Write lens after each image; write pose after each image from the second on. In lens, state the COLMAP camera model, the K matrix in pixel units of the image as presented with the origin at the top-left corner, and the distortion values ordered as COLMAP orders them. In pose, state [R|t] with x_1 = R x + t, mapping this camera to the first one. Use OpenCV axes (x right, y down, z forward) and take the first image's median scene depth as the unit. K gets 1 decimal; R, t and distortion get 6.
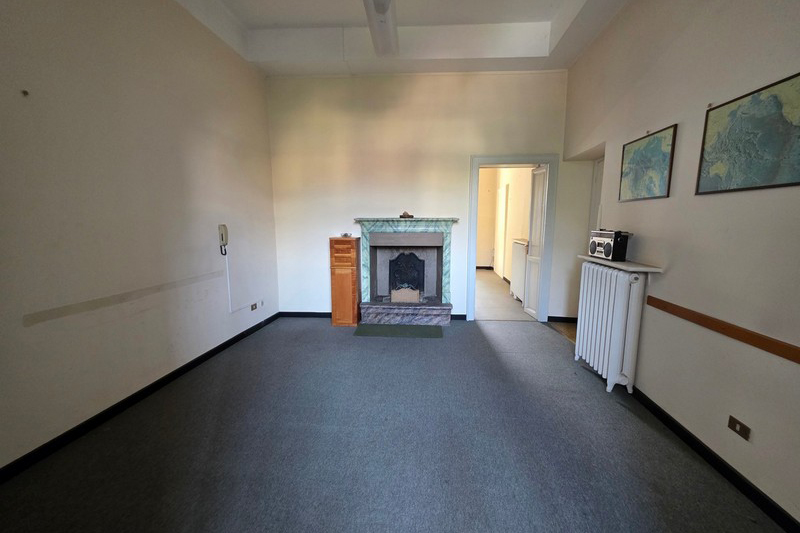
lens RADIAL K [[312.9, 0, 399.1], [0, 312.9, 265.3], [0, 0, 1]] dist [0.002245, -0.000927]
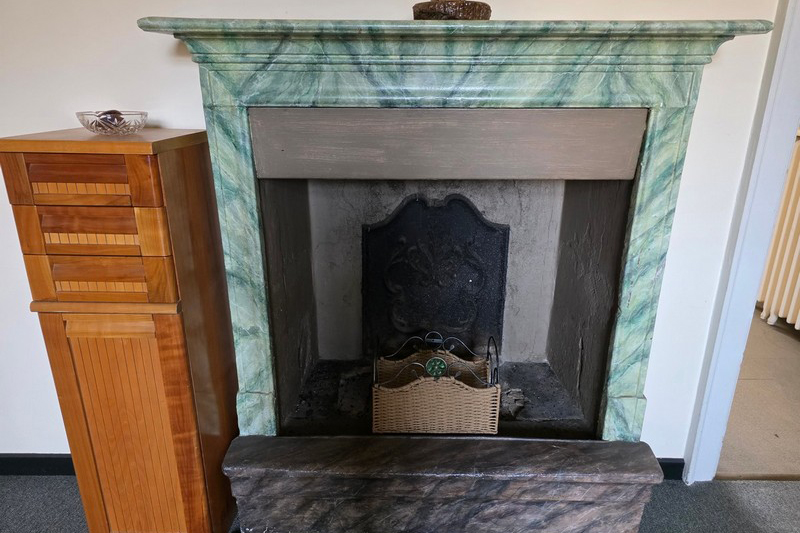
lens RADIAL K [[516.9, 0, 401.3], [0, 516.9, 270.3], [0, 0, 1]] dist [0.021403, -0.000618]
pose [[0.999470, -0.008278, 0.031468, -0.015406], [0.001509, 0.977850, 0.209303, -0.074953], [-0.032503, -0.209144, 0.977344, 0.683086]]
